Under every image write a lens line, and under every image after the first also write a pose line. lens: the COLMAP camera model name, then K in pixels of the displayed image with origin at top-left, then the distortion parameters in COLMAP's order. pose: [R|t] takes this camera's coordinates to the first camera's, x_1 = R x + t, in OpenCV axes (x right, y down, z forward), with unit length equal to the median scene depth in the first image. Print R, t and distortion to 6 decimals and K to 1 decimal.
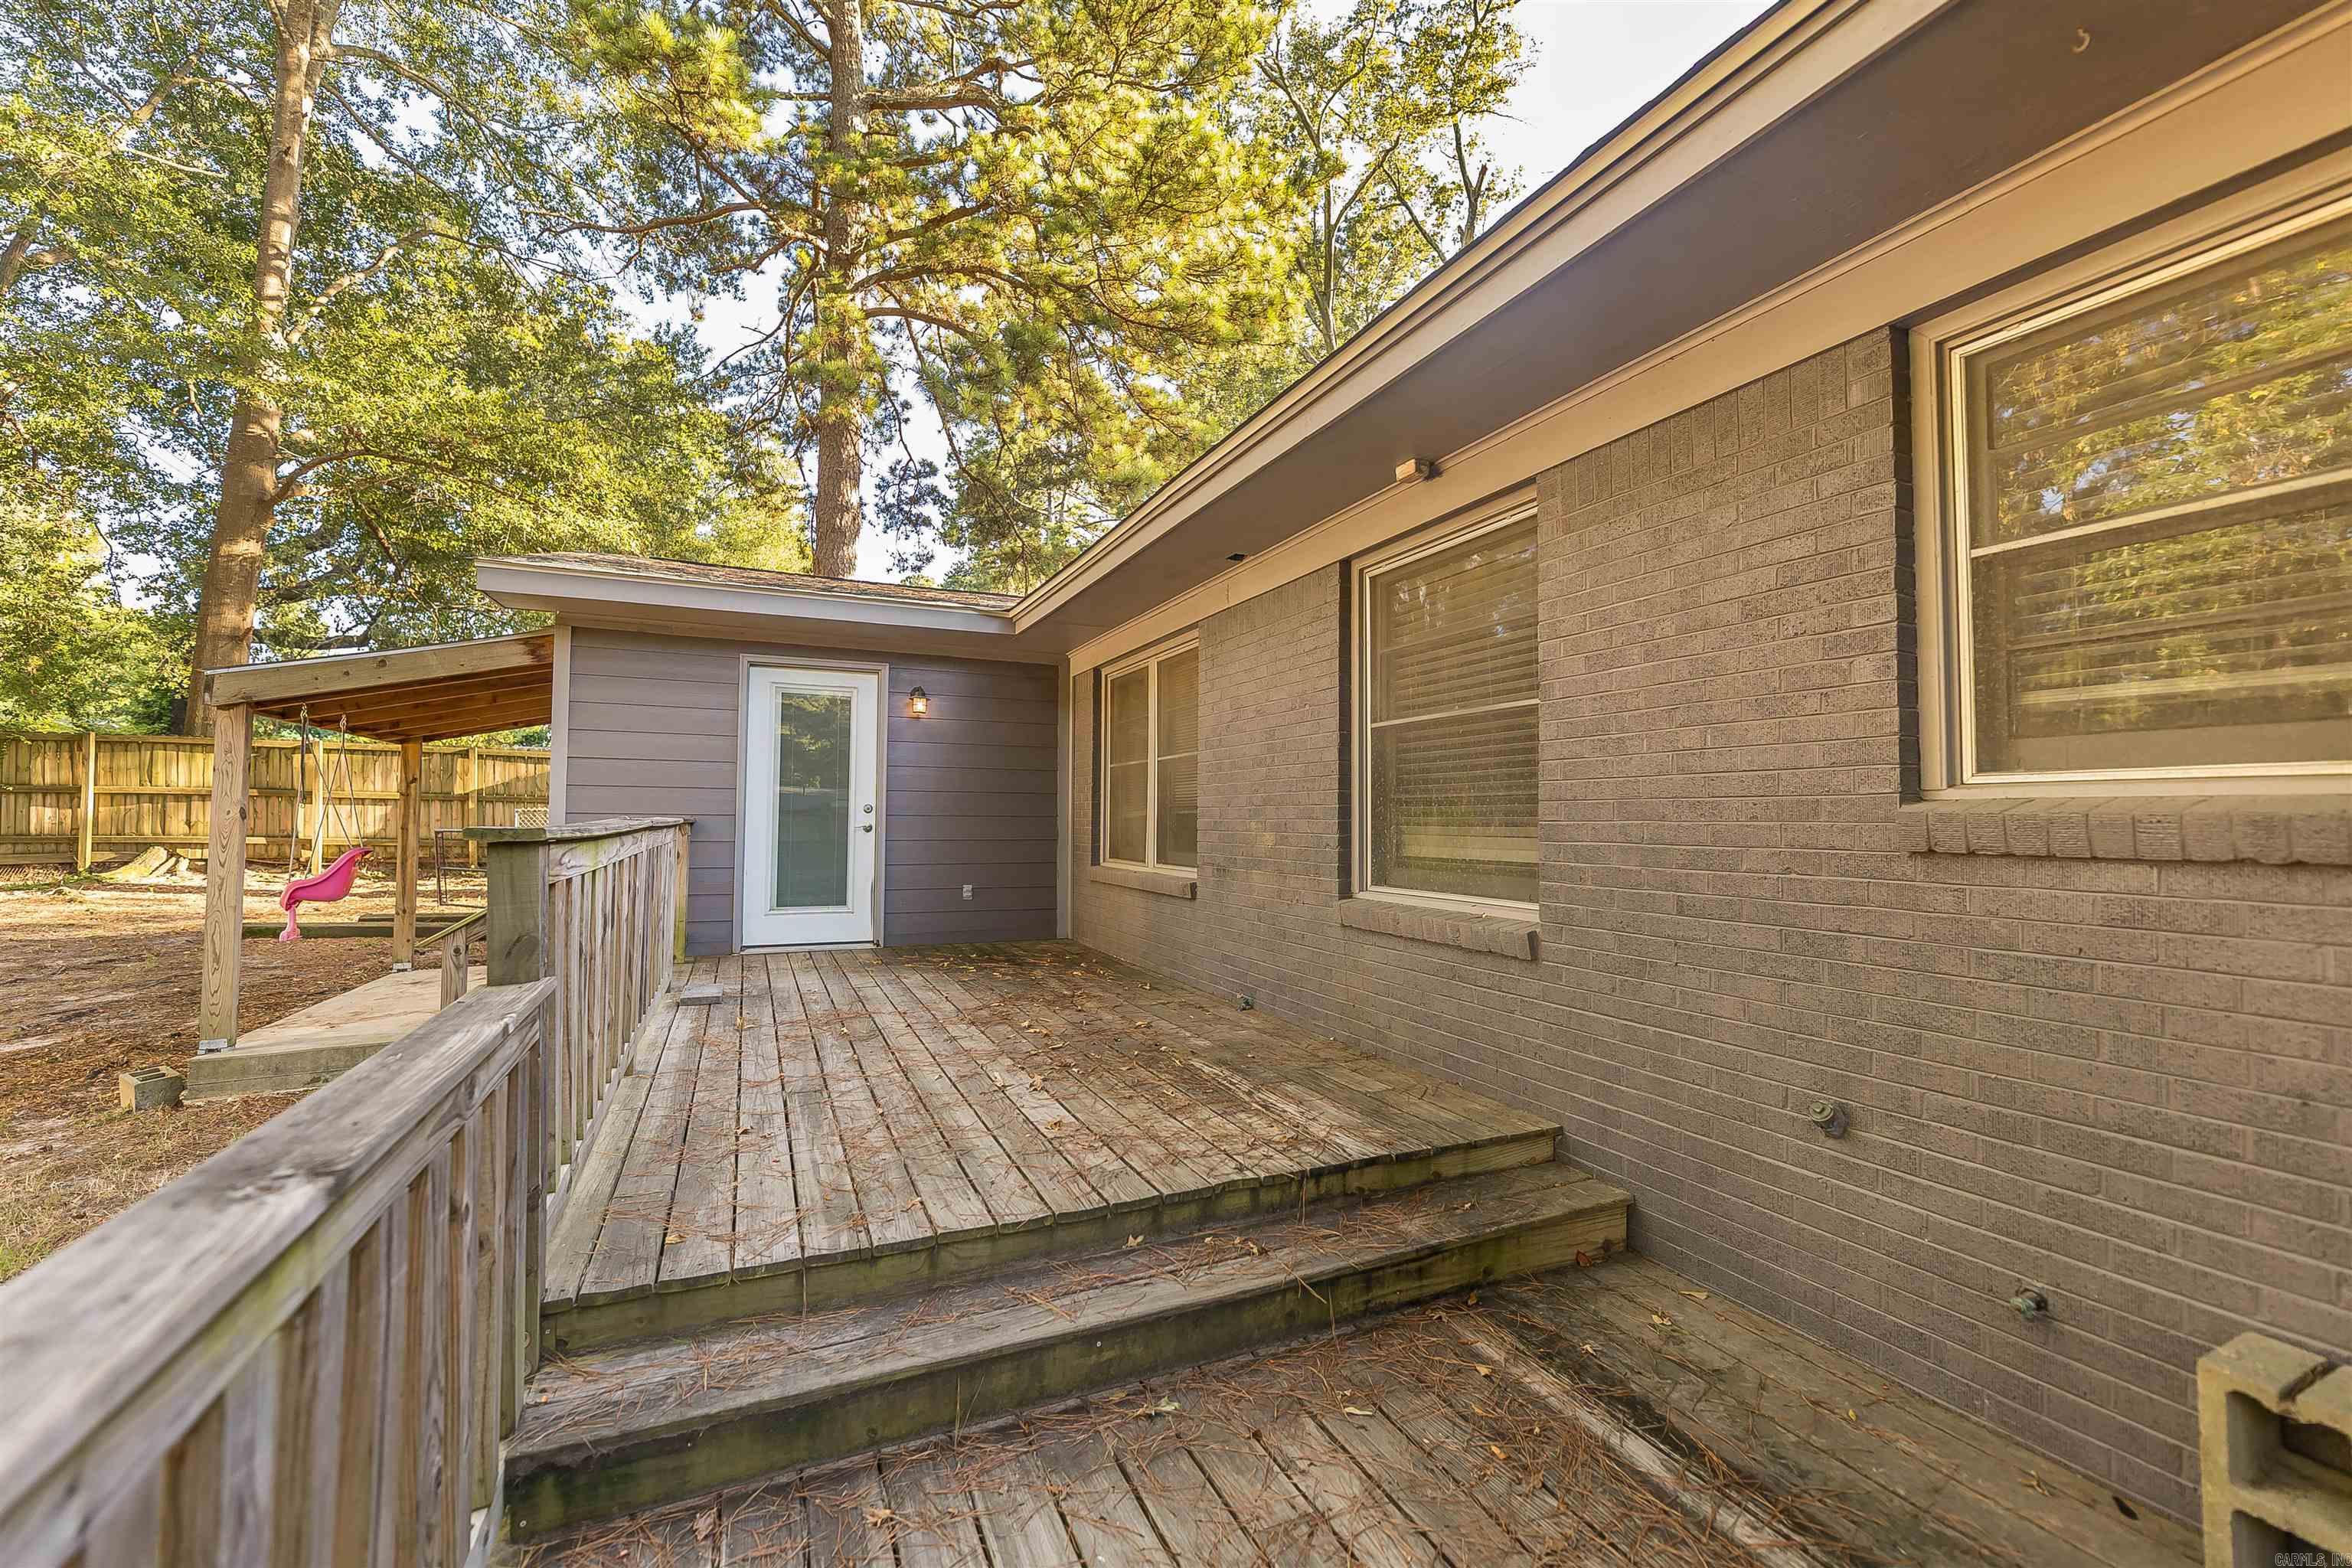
lens RADIAL K [[944.4, 0, 1173.7], [0, 944.4, 788.4], [0, 0, 1]] dist [0.000011, -0.000011]
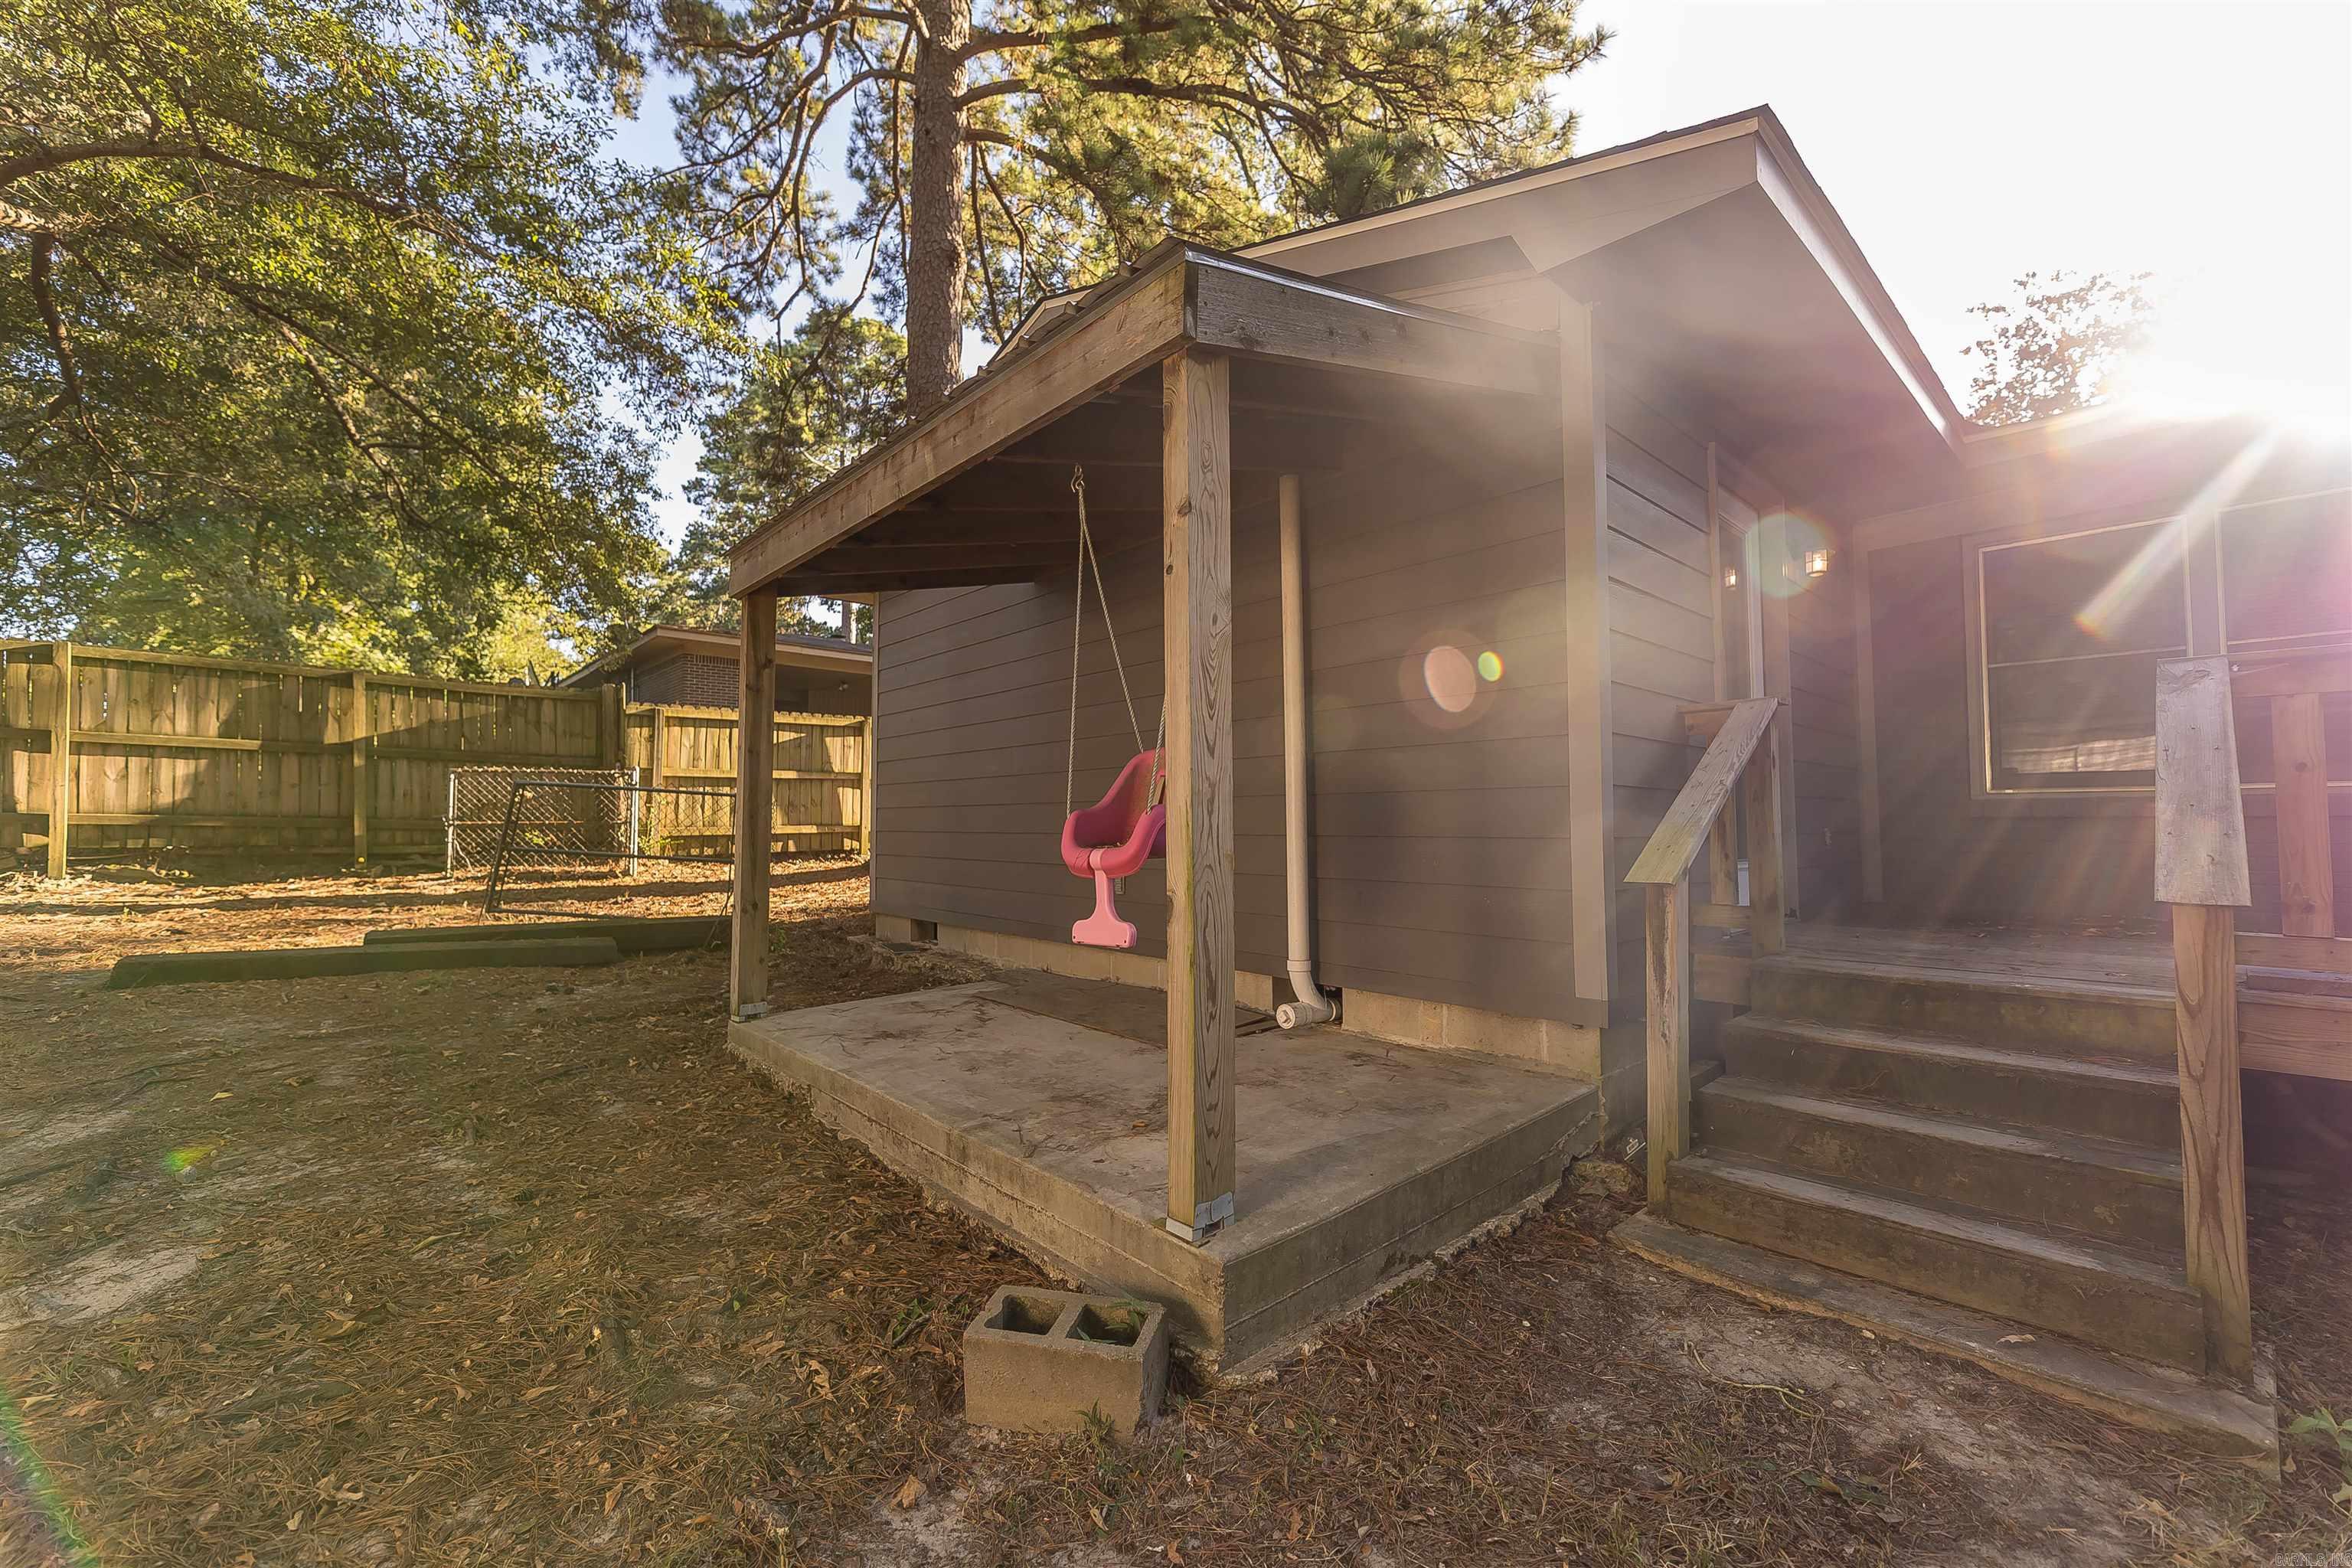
lens RADIAL K [[944.4, 0, 1178.1], [0, 944.4, 783.5], [0, 0, 1]] dist [0.000011, -0.000011]
pose [[0.951613, 0.013652, 0.306997, -0.425792], [-0.011788, 0.999899, -0.007923, 0.030918], [-0.307074, 0.003921, 0.951677, 0.239327]]
